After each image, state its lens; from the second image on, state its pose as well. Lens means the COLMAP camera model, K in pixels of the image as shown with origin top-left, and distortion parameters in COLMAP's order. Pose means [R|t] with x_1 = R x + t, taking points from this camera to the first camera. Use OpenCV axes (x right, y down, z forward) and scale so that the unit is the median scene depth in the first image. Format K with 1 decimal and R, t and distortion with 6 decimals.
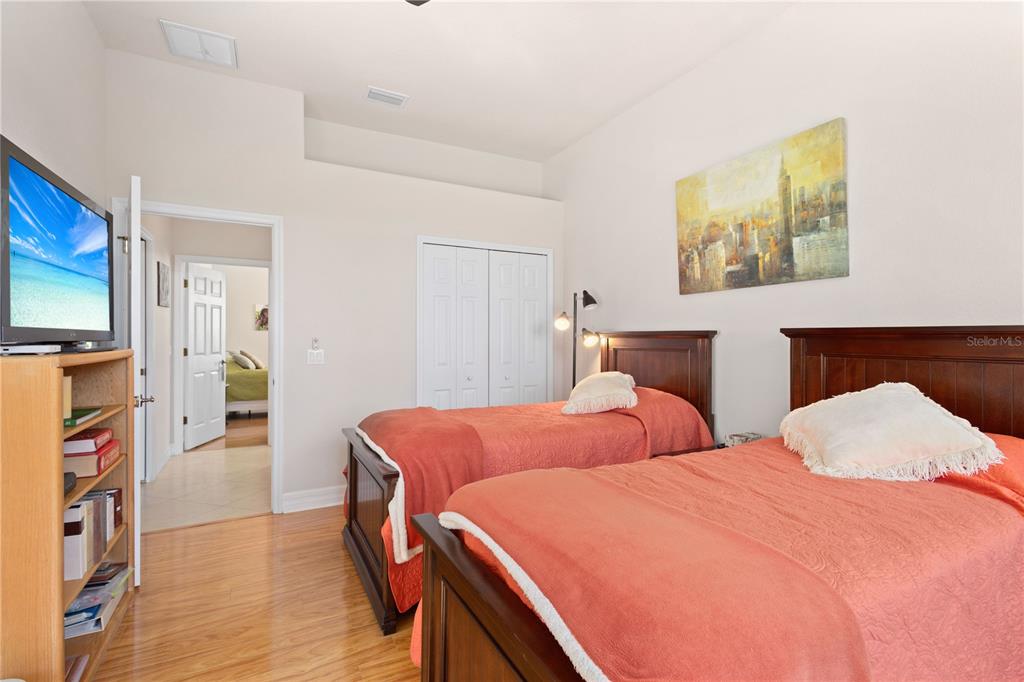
lens RADIAL K [[458.9, 0, 512.0], [0, 458.9, 341.0], [0, 0, 1]] dist [0.071563, -0.000025]
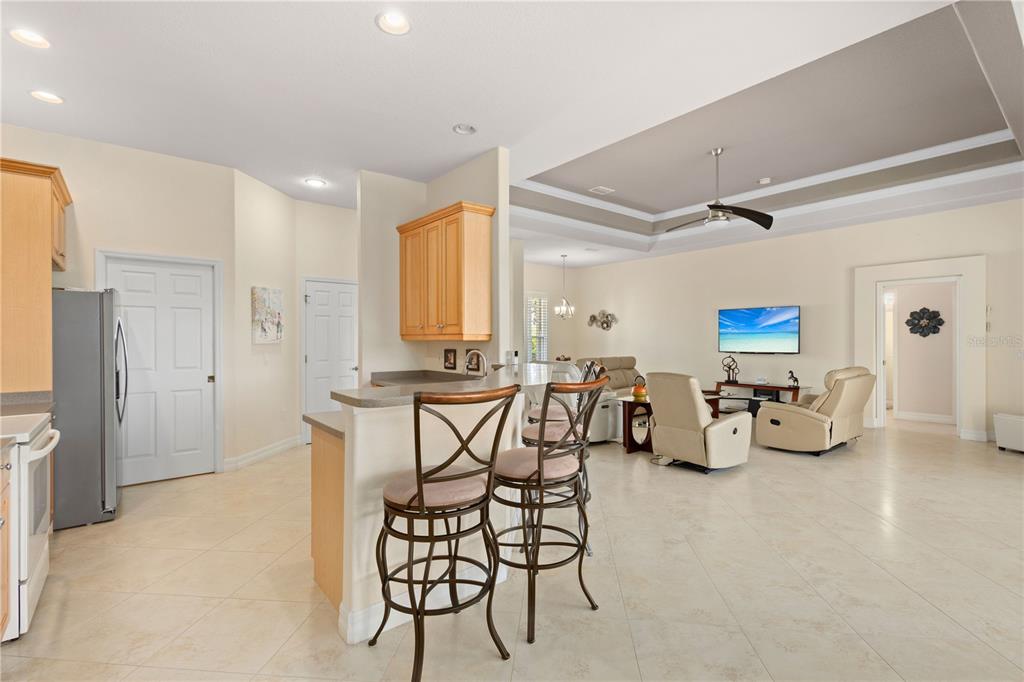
lens RADIAL K [[473.3, 0, 512.0], [0, 473.3, 341.0], [0, 0, 1]] dist [0.010944, -0.000484]
pose [[-0.980233, 0.003109, -0.197824, 1.127319], [0.001654, 0.999970, 0.007520, -0.121411], [0.197842, 0.007044, -0.980209, 3.559193]]
